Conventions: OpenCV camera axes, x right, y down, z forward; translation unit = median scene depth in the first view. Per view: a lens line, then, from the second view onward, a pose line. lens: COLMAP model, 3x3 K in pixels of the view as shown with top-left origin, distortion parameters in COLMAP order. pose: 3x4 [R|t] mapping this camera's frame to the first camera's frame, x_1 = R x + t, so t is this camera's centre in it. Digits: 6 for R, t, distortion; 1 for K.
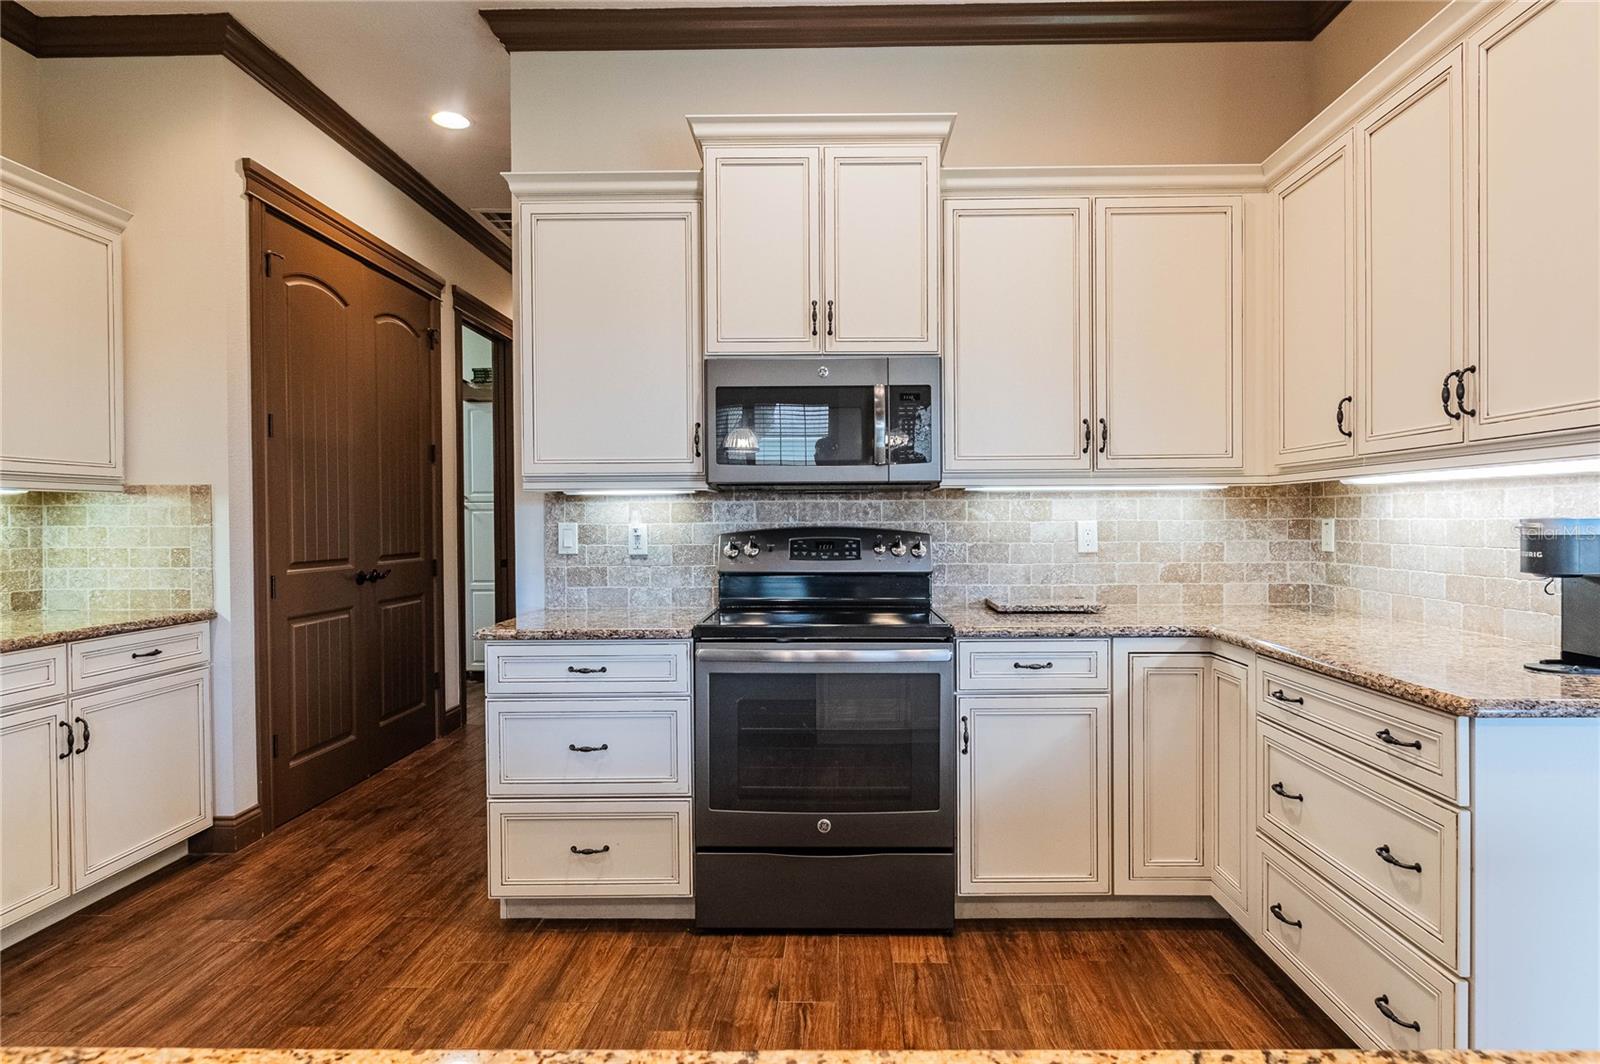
lens RADIAL K [[891.5, 0, 811.0], [0, 891.5, 531.1], [0, 0, 1]] dist [-0.002085, -0.001526]
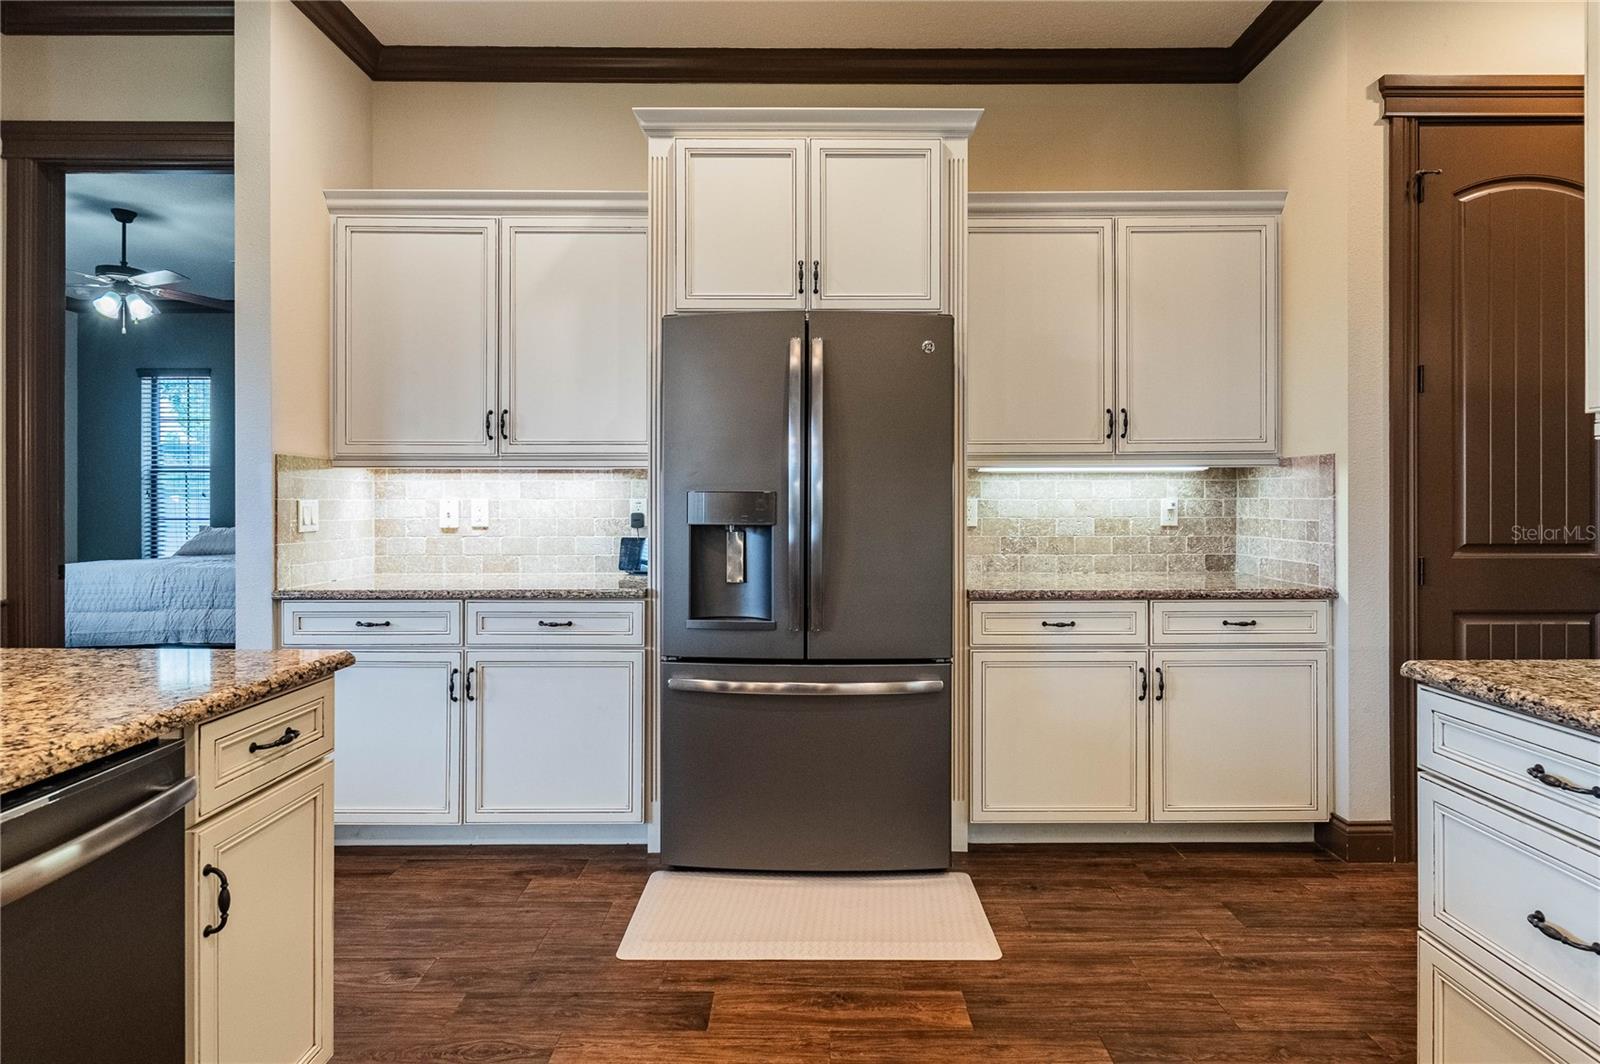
lens RADIAL K [[821.1, 0, 804.9], [0, 821.1, 503.0], [0, 0, 1]] dist [-0.000152, -0.000162]
pose [[0.028735, 0.009327, -0.999544, 0.188503], [-0.009234, 0.999916, 0.009065, -0.004085], [0.999544, 0.008969, 0.028819, 0.496614]]
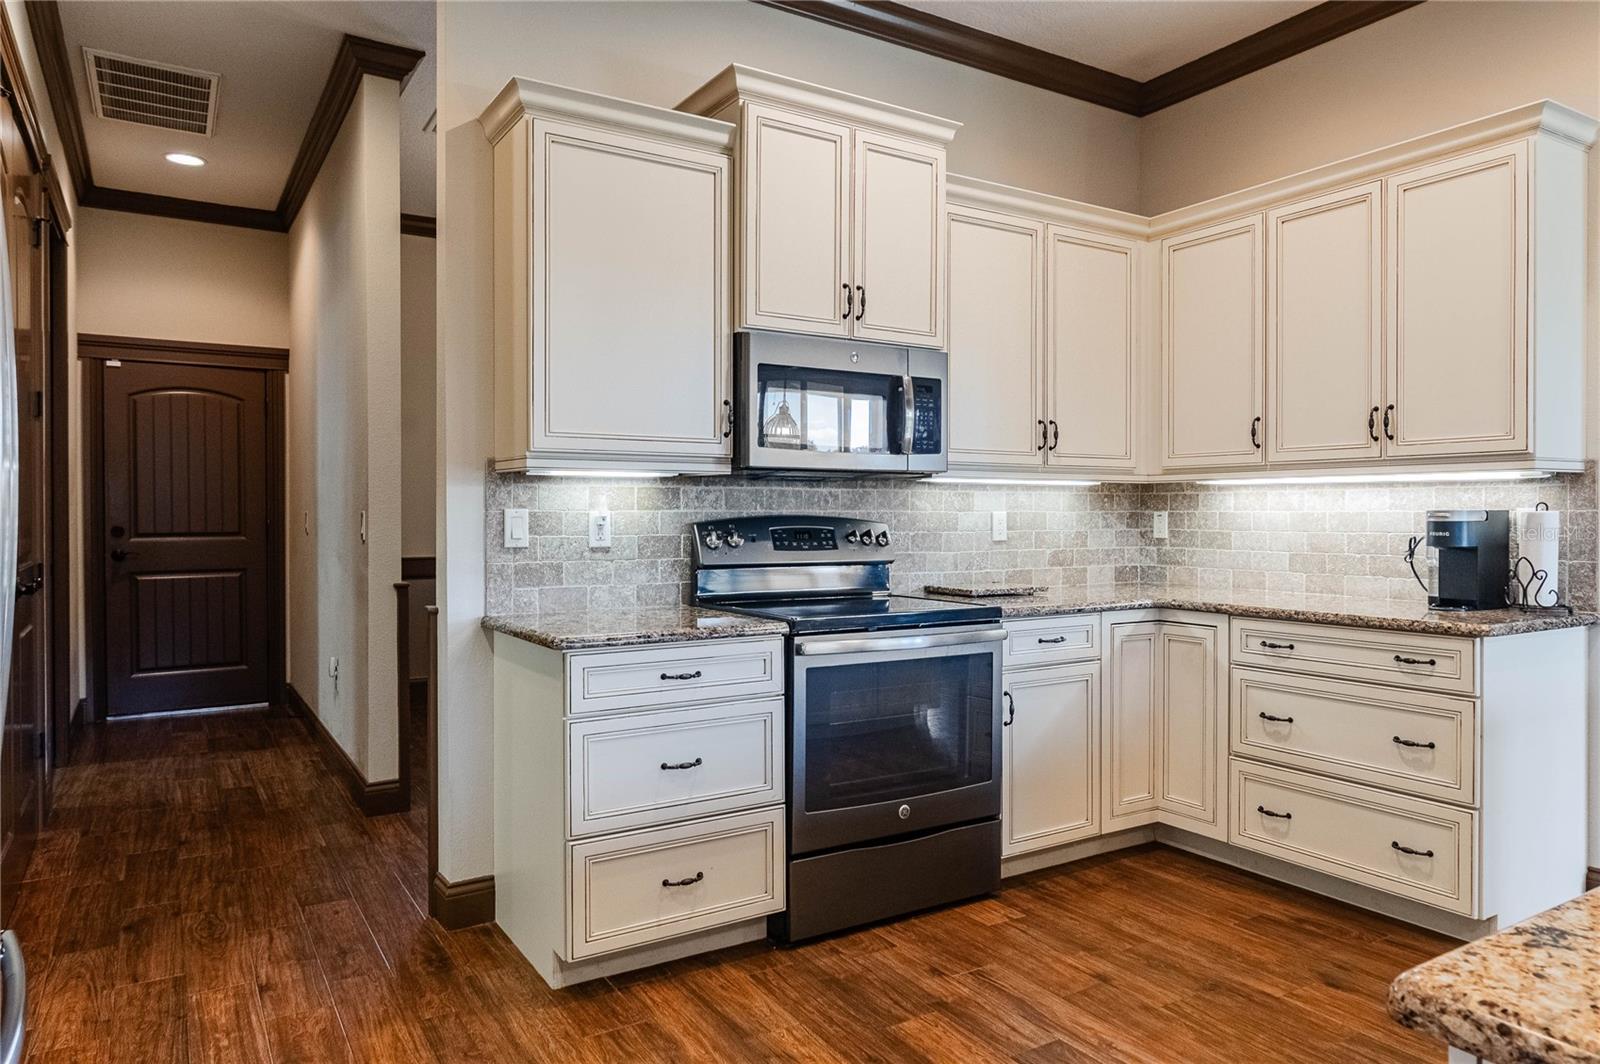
lens RADIAL K [[1044.9, 0, 800.1], [0, 1044.9, 524.5], [0, 0, 1]] dist [-0.009089, 0.000440]
pose [[0.839487, 0.001555, 0.543377, -0.648851], [0.000526, 0.999993, -0.003675, 0.009633], [-0.543379, 0.003371, 0.839481, 0.066321]]
